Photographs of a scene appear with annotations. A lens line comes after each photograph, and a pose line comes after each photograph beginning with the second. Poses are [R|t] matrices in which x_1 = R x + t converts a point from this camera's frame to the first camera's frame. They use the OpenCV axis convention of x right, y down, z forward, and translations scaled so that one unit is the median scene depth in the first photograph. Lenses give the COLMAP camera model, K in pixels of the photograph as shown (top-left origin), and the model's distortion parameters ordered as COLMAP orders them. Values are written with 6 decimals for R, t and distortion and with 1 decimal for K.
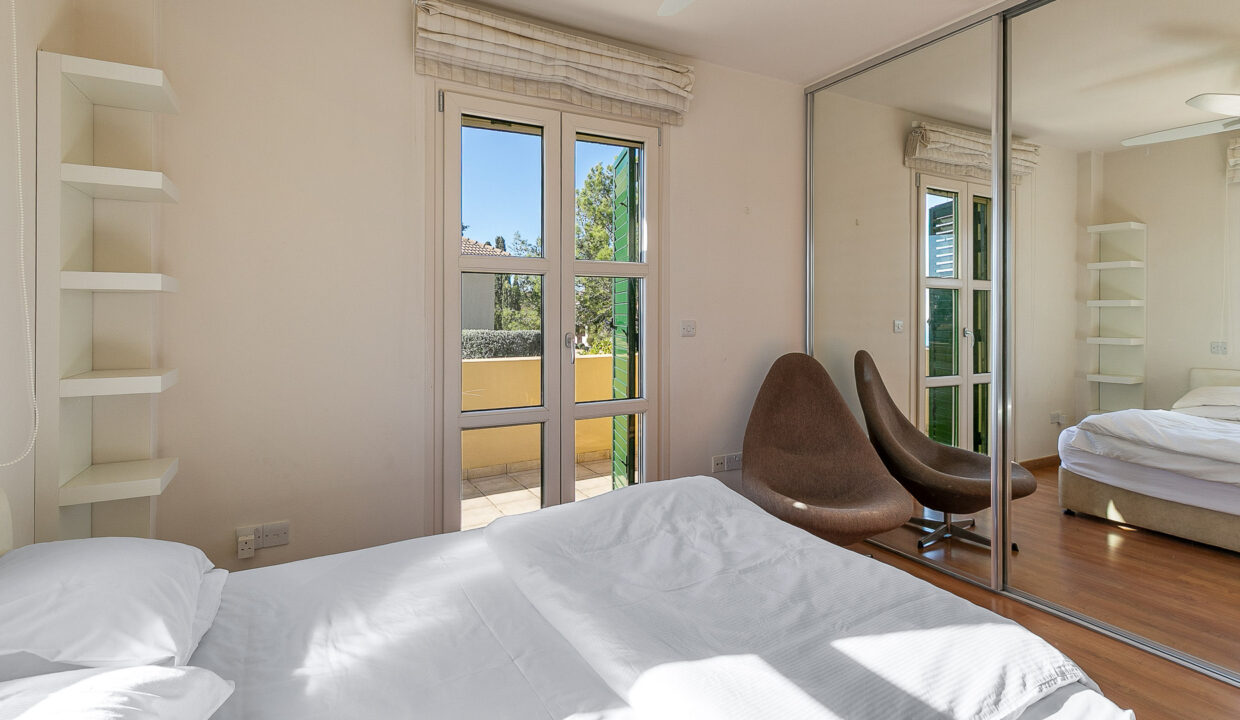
lens RADIAL K [[600.7, 0, 623.2], [0, 600.7, 309.7], [0, 0, 1]] dist [0.004174, 0.000657]
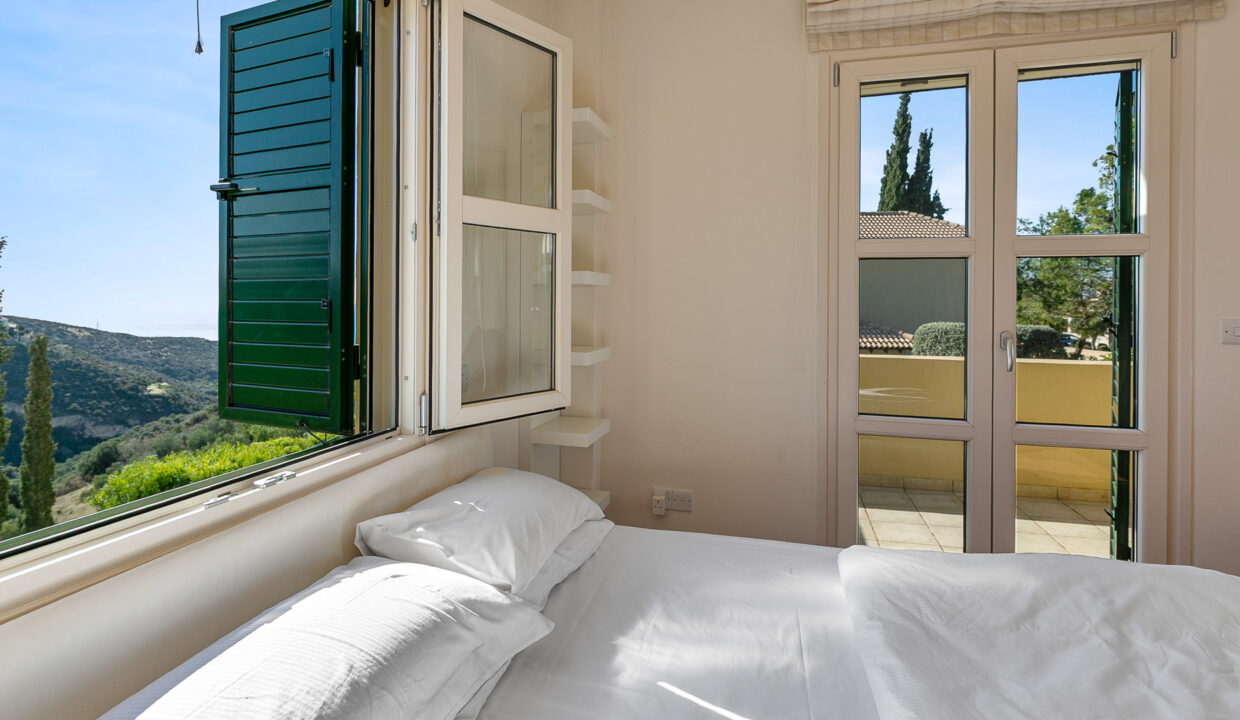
lens RADIAL K [[592.6, 0, 623.4], [0, 592.6, 299.9], [0, 0, 1]] dist [-0.001732, -0.000842]
pose [[0.718076, 0.003272, -0.695957, 0.093578], [-0.003353, 0.999994, 0.001242, -0.000807], [0.695956, 0.001442, 0.718083, 0.114413]]
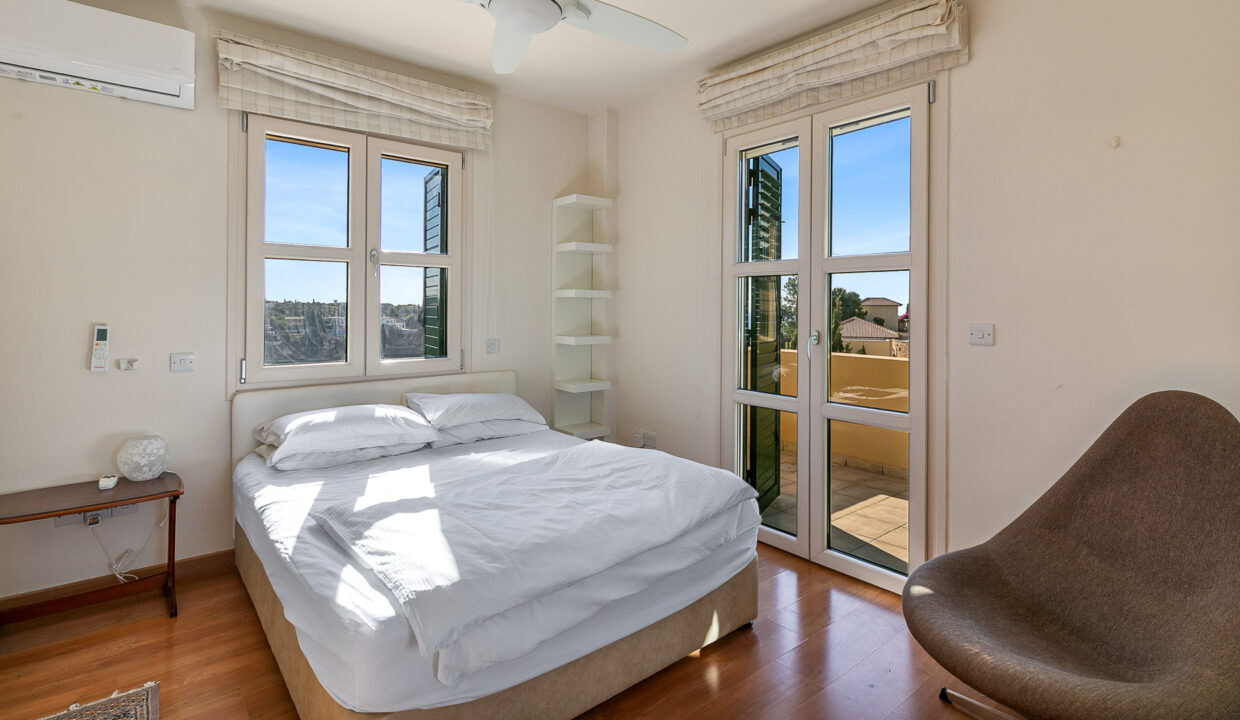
lens RADIAL K [[592.6, 0, 623.4], [0, 592.6, 299.9], [0, 0, 1]] dist [-0.001732, -0.000842]
pose [[0.177001, -0.008604, -0.984173, 0.890803], [-0.002398, 0.999955, -0.009173, -0.003050], [0.984208, 0.003984, 0.176972, 0.536808]]
